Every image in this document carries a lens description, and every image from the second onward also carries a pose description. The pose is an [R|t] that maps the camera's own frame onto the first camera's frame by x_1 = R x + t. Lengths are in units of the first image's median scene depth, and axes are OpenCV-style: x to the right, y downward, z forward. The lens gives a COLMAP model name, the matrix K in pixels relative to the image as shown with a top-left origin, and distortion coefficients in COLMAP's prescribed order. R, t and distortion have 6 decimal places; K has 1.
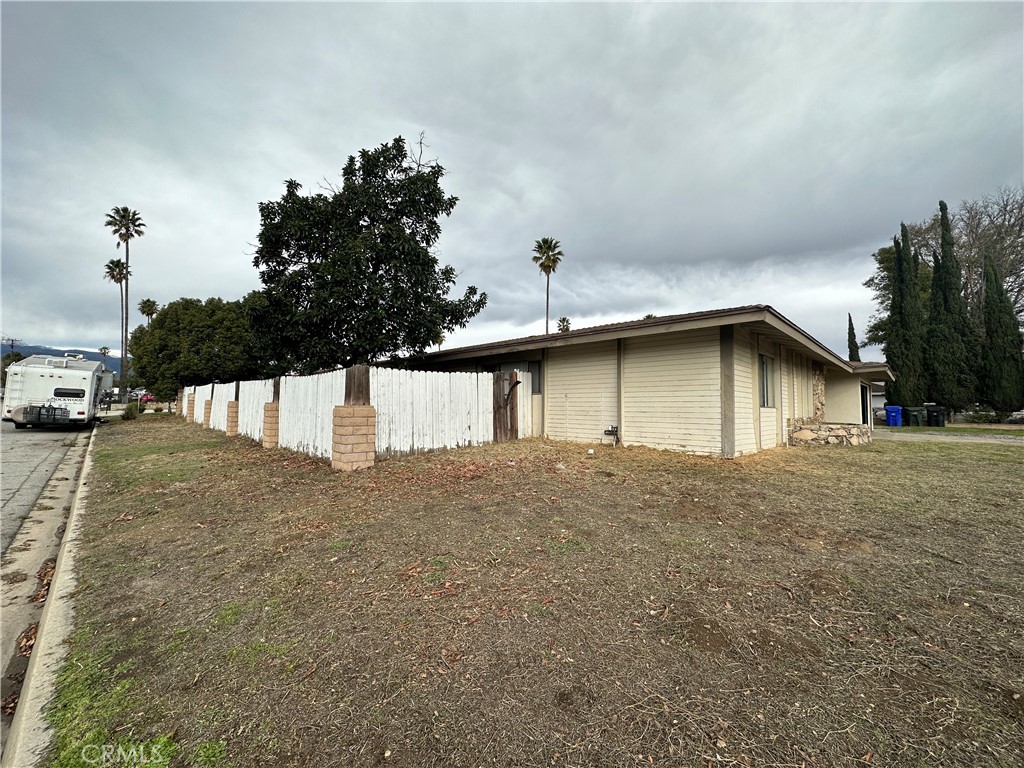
lens RADIAL K [[406.5, 0, 511.2], [0, 406.5, 385.3], [0, 0, 1]] dist [-0.002330, 0.000043]
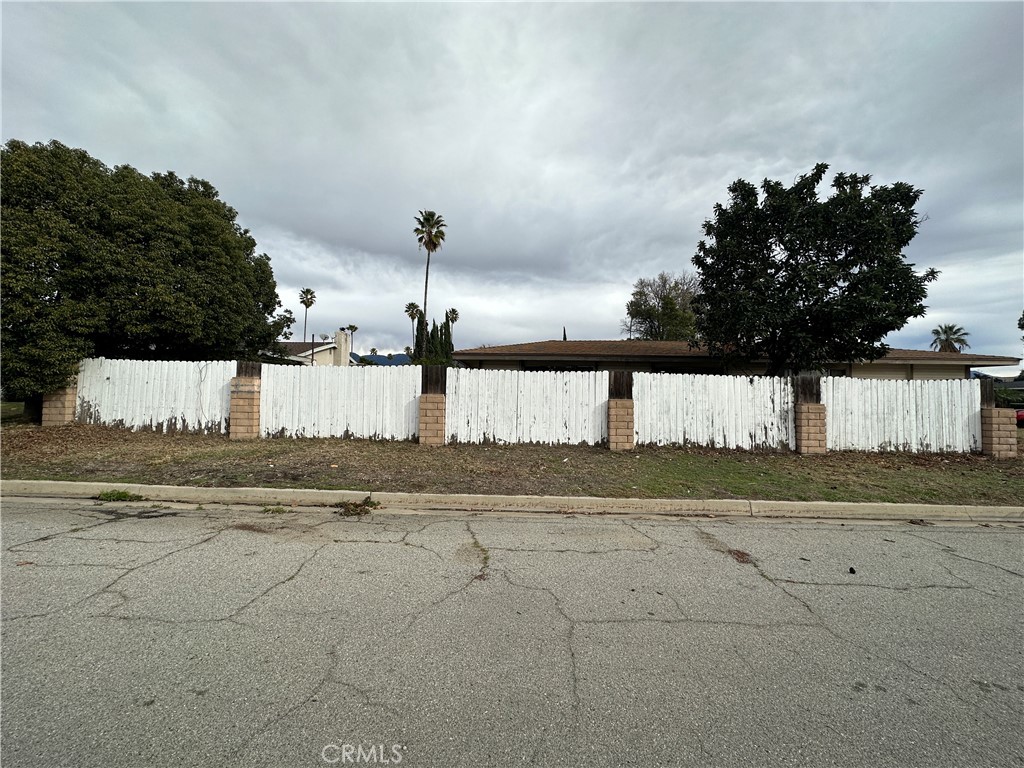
lens RADIAL K [[406.5, 0, 511.2], [0, 406.5, 385.3], [0, 0, 1]] dist [-0.002330, 0.000043]
pose [[0.707041, 0.020390, 0.706878, -0.857263], [-0.046331, 0.998772, 0.017533, 0.008068], [-0.705653, -0.045147, 0.707118, 0.417111]]
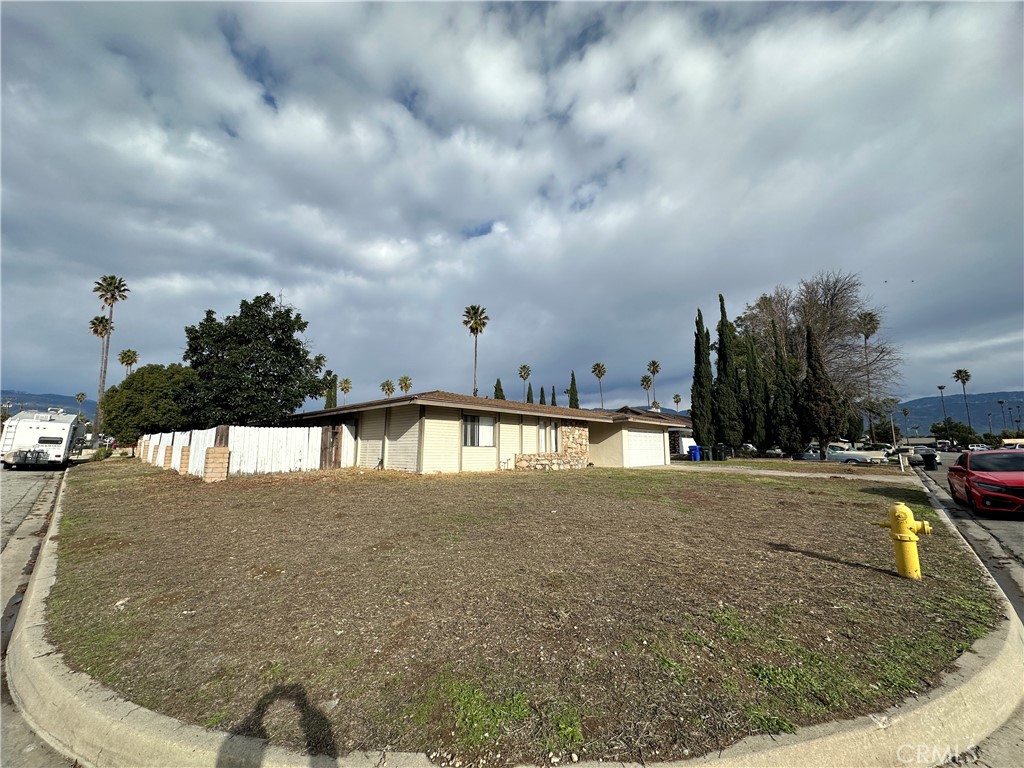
lens RADIAL K [[406.5, 0, 511.2], [0, 406.5, 385.3], [0, 0, 1]] dist [-0.002330, 0.000043]
pose [[0.999537, -0.003693, 0.030194, 0.318804], [0.006833, 0.994493, -0.104583, -0.009979], [-0.029642, 0.104741, 0.994058, -0.323822]]
